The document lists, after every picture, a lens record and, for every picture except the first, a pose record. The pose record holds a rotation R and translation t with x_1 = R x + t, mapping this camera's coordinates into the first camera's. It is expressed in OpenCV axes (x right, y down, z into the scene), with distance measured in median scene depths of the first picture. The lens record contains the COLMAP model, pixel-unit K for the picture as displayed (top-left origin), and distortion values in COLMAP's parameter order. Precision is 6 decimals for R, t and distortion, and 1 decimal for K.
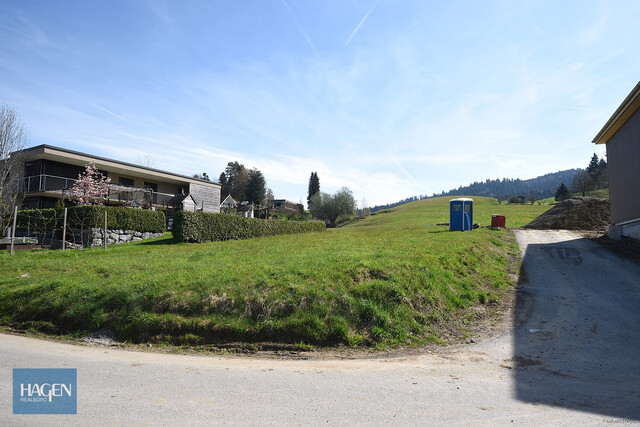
lens RADIAL K [[389.0, 0, 320.0], [0, 389.0, 213.5], [0, 0, 1]] dist [0.000663, -0.000230]
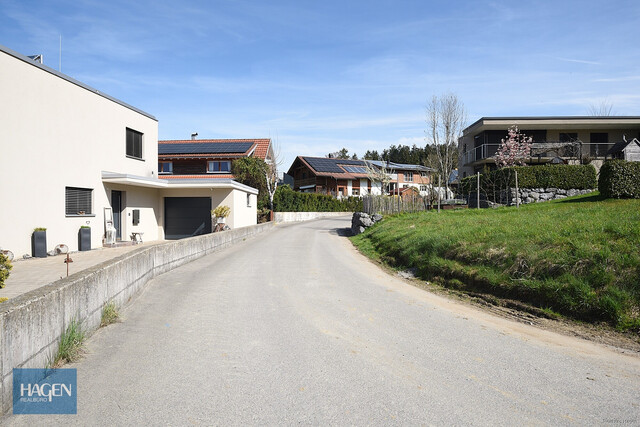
lens RADIAL K [[389.0, 0, 320.0], [0, 389.0, 213.5], [0, 0, 1]] dist [0.000663, -0.000230]
pose [[0.445080, 0.000588, -0.895491, 0.125493], [0.089567, 0.994956, 0.045170, 0.010913], [0.891000, -0.100311, 0.442782, 0.051575]]
